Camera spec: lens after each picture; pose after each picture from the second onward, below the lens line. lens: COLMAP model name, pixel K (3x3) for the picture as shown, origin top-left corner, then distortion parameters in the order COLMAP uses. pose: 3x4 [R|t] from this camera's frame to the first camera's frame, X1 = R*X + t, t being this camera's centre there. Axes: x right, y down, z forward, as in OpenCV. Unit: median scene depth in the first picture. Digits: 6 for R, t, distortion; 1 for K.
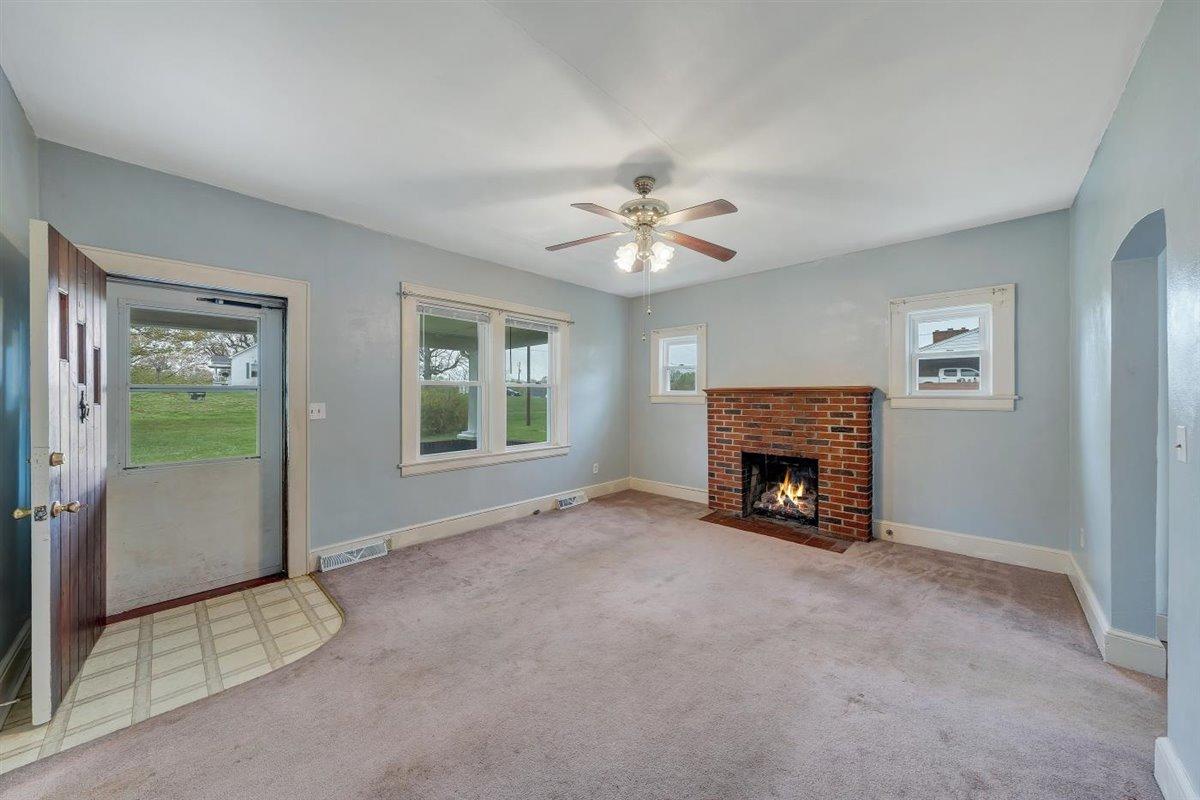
lens RADIAL K [[415.6, 0, 601.7], [0, 415.6, 395.5], [0, 0, 1]] dist [-0.000598, -0.000410]
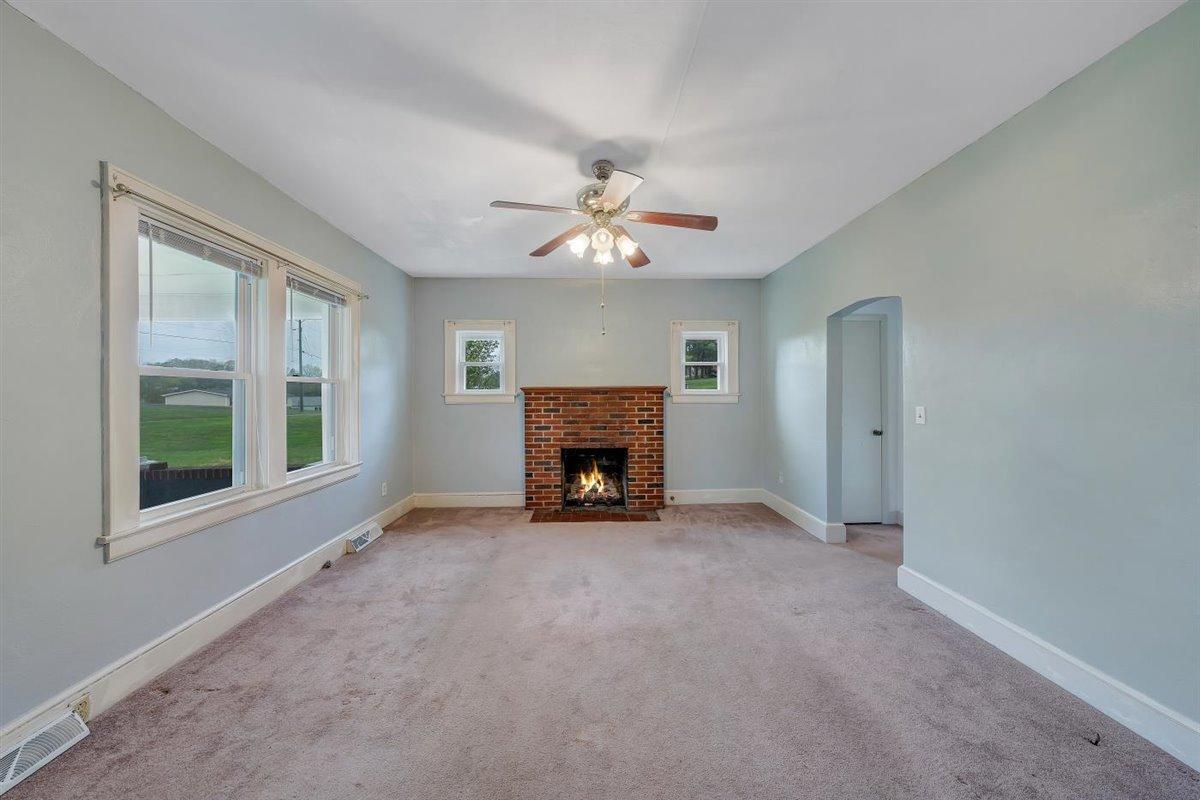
lens RADIAL K [[415.6, 0, 601.7], [0, 415.6, 395.5], [0, 0, 1]] dist [-0.000598, -0.000410]
pose [[0.706668, -0.005196, 0.707527, -0.350923], [0.005860, 0.999982, 0.001491, 0.002314], [-0.707521, 0.003093, 0.706685, 0.207371]]
